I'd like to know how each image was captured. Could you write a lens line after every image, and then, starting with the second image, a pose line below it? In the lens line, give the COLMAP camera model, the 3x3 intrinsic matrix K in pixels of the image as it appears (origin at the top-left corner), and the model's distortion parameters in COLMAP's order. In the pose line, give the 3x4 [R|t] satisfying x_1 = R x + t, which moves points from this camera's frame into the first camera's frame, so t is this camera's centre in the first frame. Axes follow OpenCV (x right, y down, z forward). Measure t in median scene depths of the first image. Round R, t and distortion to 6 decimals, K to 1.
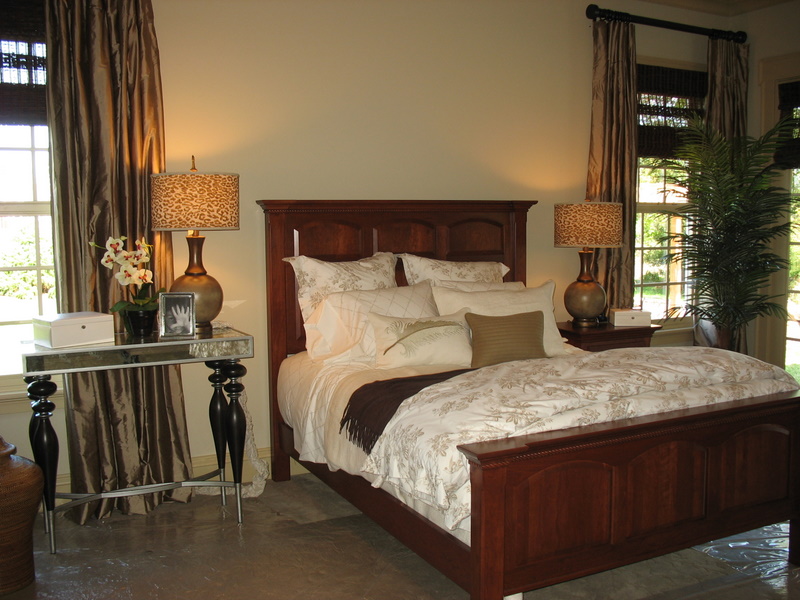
lens RADIAL K [[828.8, 0, 400.0], [0, 828.8, 300.0], [0, 0, 1]] dist [-0.180262, 0.184419]
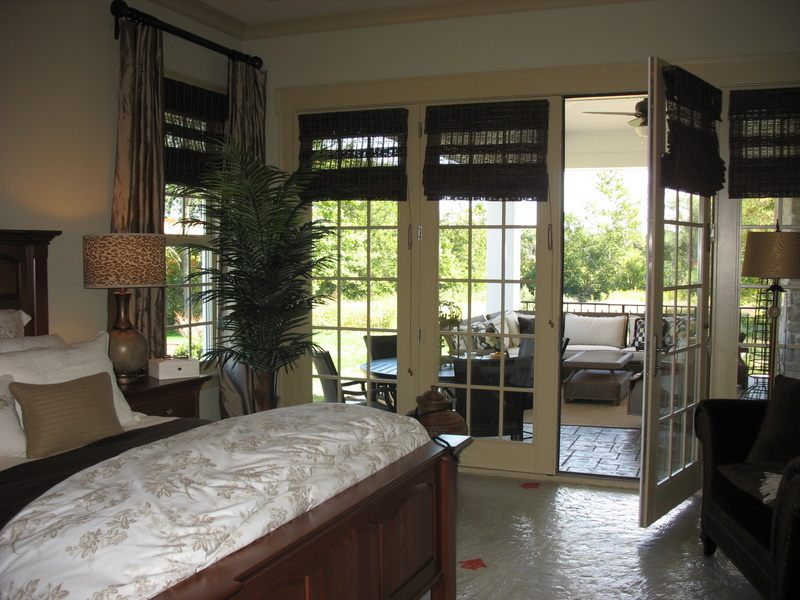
lens RADIAL K [[828.8, 0, 400.0], [0, 828.8, 300.0], [0, 0, 1]] dist [-0.180262, 0.184419]
pose [[0.764143, -0.025489, 0.644543, -0.089333], [0.050933, 0.998483, -0.020898, -0.020163], [-0.643033, 0.048798, 0.764282, 0.190327]]
